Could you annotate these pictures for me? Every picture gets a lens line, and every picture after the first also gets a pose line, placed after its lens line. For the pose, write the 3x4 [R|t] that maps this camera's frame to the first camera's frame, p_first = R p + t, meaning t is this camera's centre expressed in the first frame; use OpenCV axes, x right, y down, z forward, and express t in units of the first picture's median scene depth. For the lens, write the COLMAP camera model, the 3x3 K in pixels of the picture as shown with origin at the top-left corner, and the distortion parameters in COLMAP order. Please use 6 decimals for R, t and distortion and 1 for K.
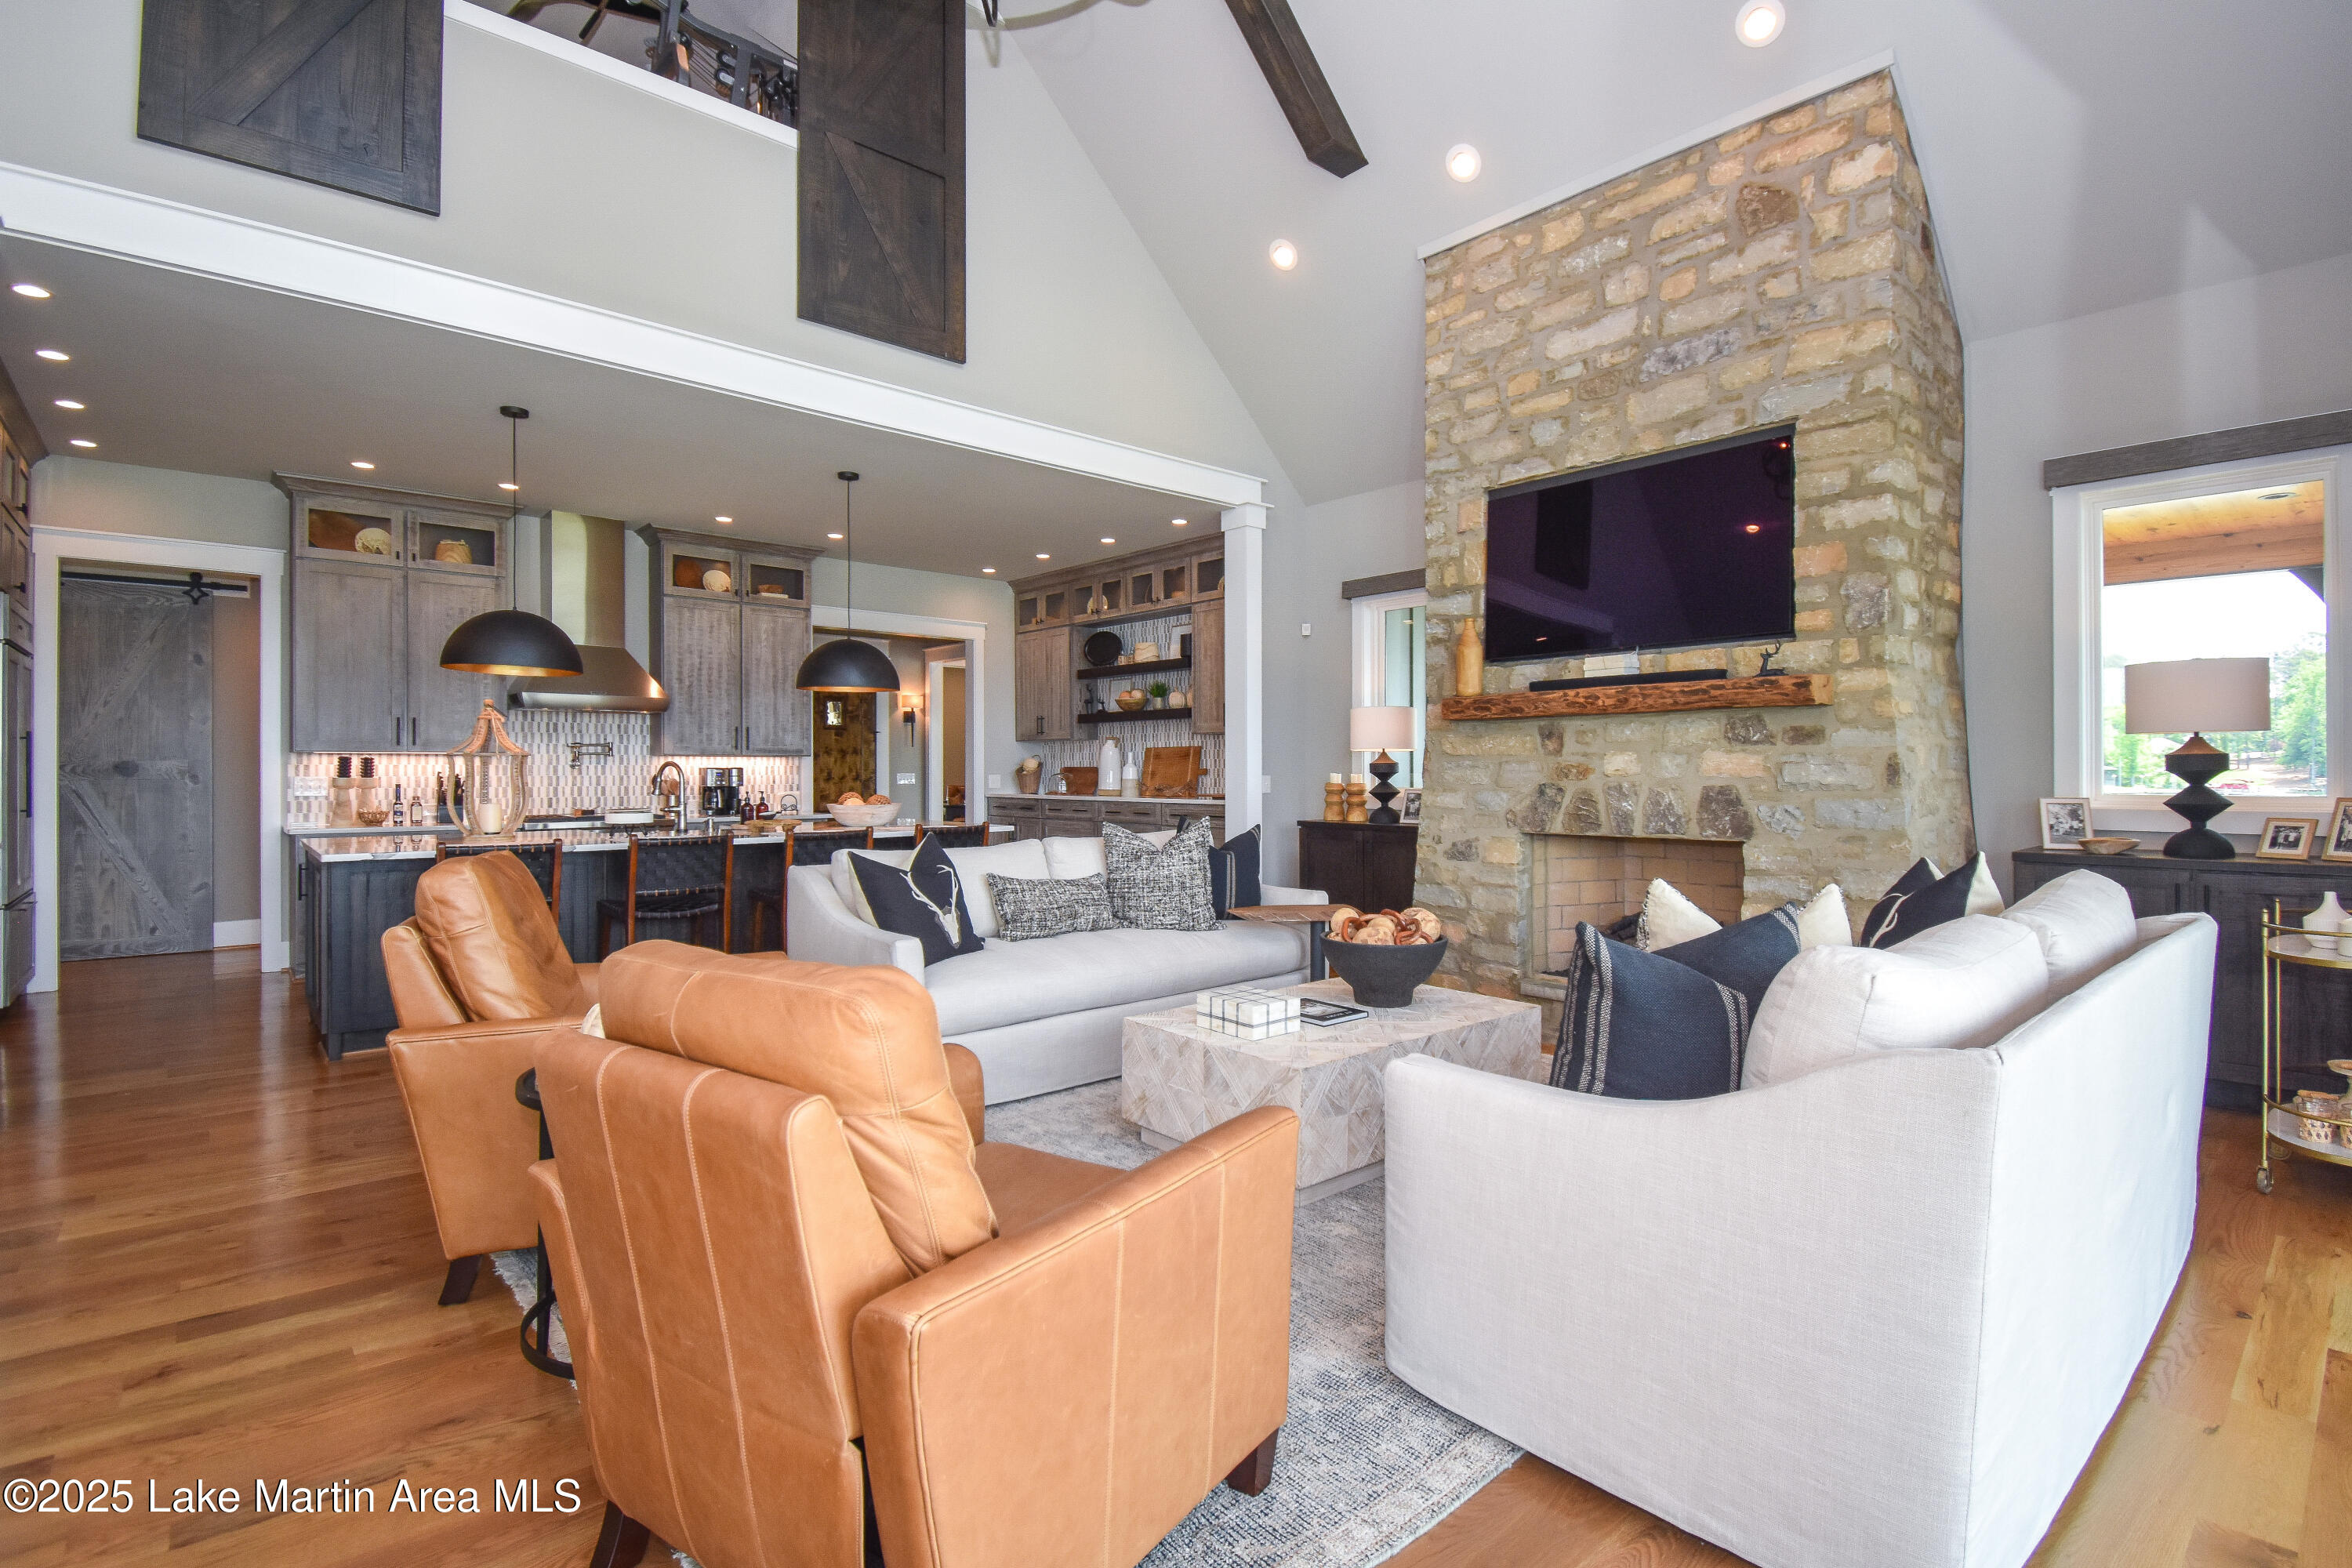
lens RADIAL K [[1064.3, 0, 1189.9], [0, 1064.3, 770.2], [0, 0, 1]] dist [0.030375, -0.012689]
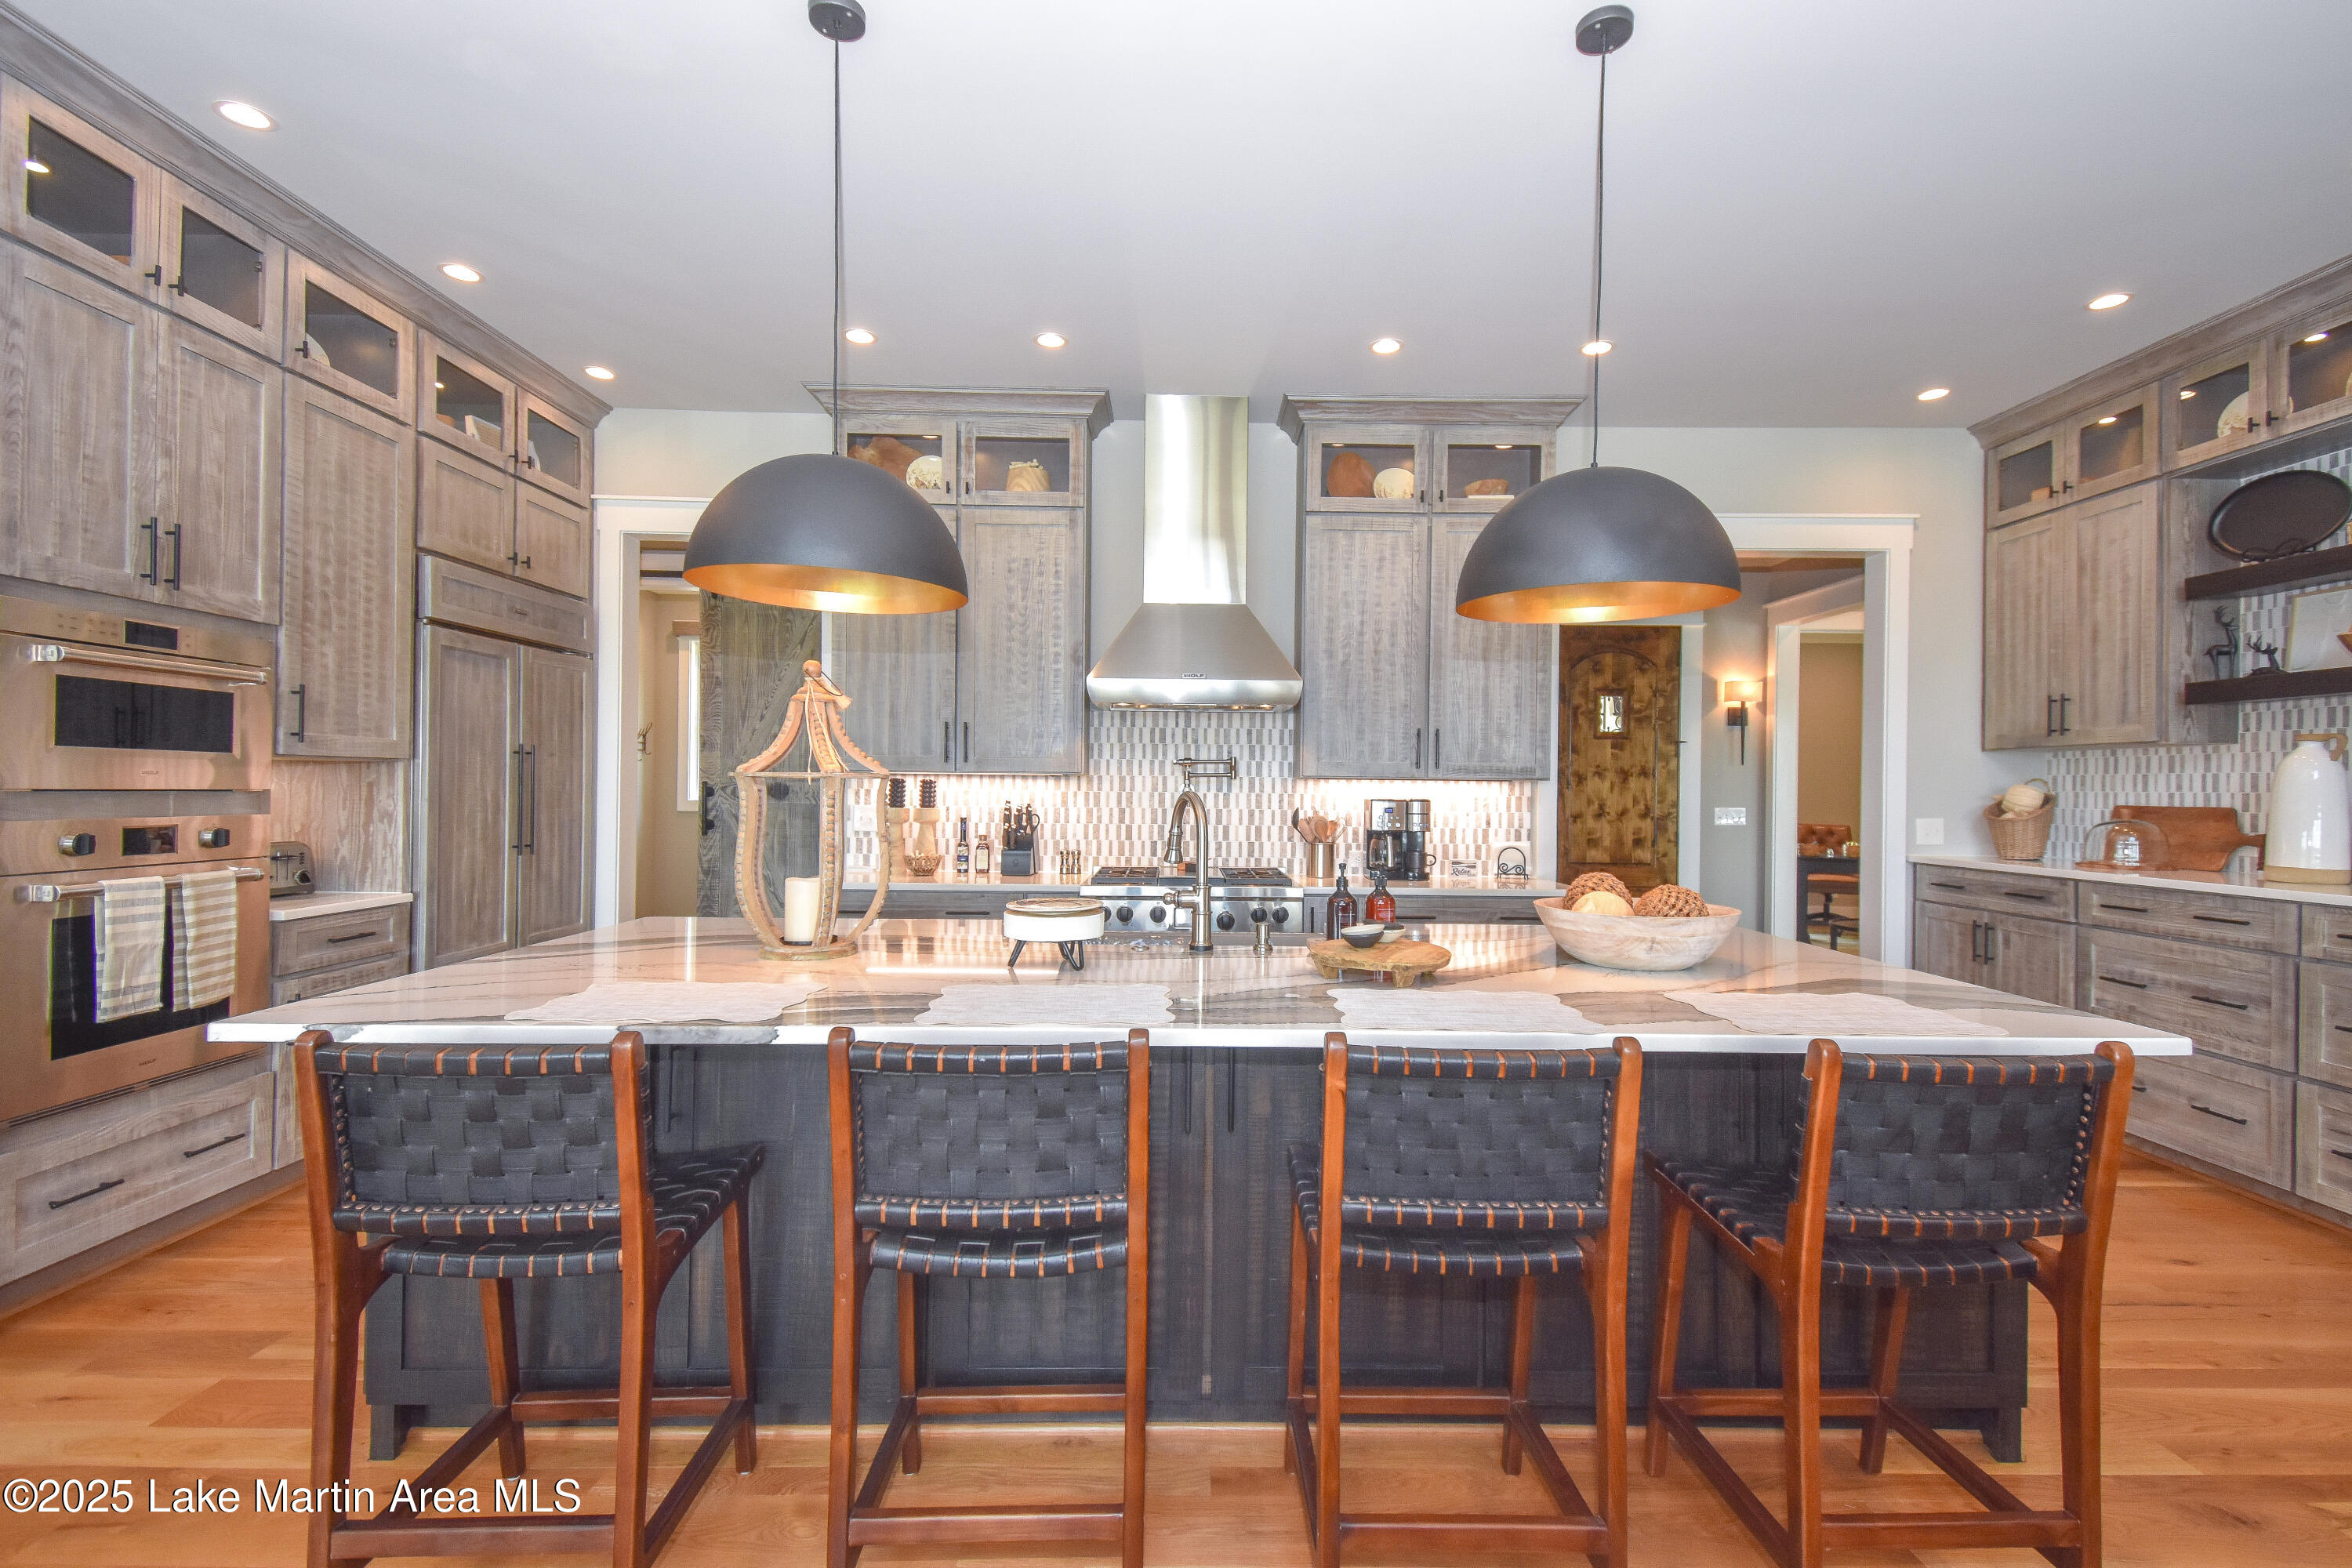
lens RADIAL K [[1064.3, 0, 1195.8], [0, 1064.3, 789.1], [0, 0, 1]] dist [0.030375, -0.012689]
pose [[0.755834, 0.010165, -0.654685, -0.162015], [-0.013075, 0.999914, 0.000429, -0.008111], [0.654633, 0.008235, 0.755902, 0.567269]]
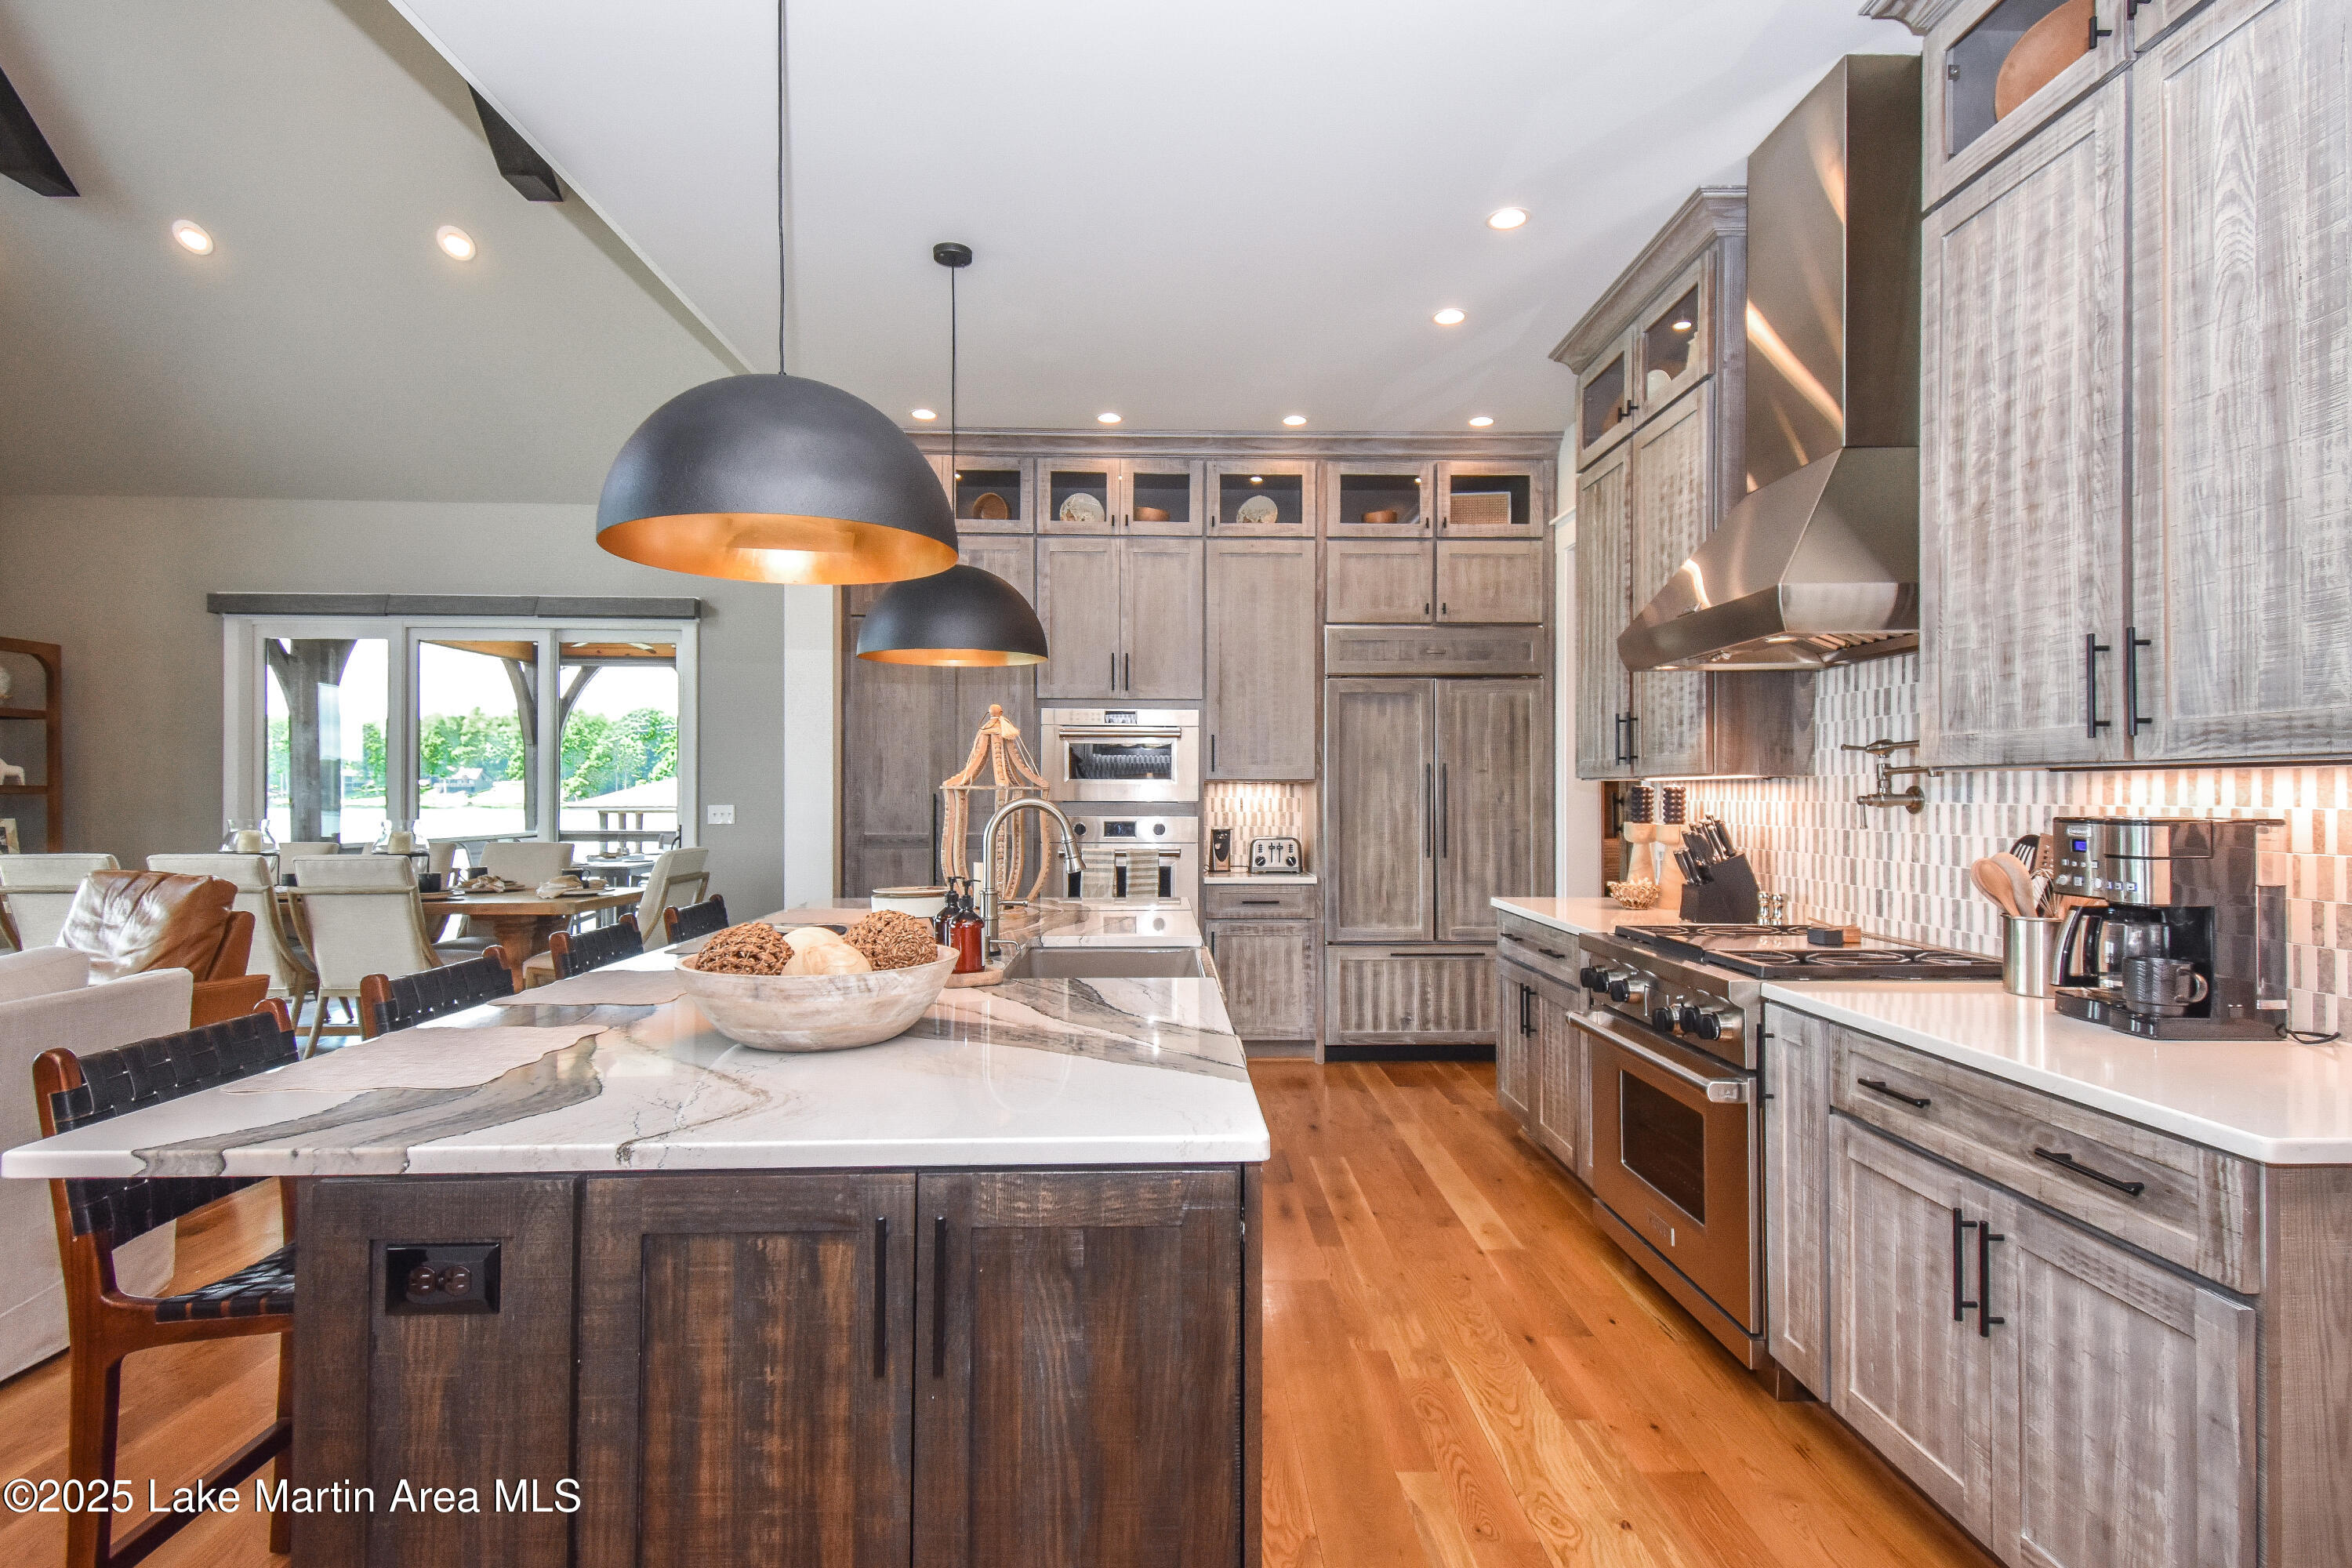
lens RADIAL K [[1202.4, 0, 1185.5], [0, 1202.4, 788.8], [0, 0, 1]] dist [0.029654, -0.009577]
pose [[-0.645249, -0.003268, -0.763966, -0.127740], [-0.001717, 0.999995, -0.002828, -0.008932], [0.763971, -0.000512, -0.645251, 1.175374]]
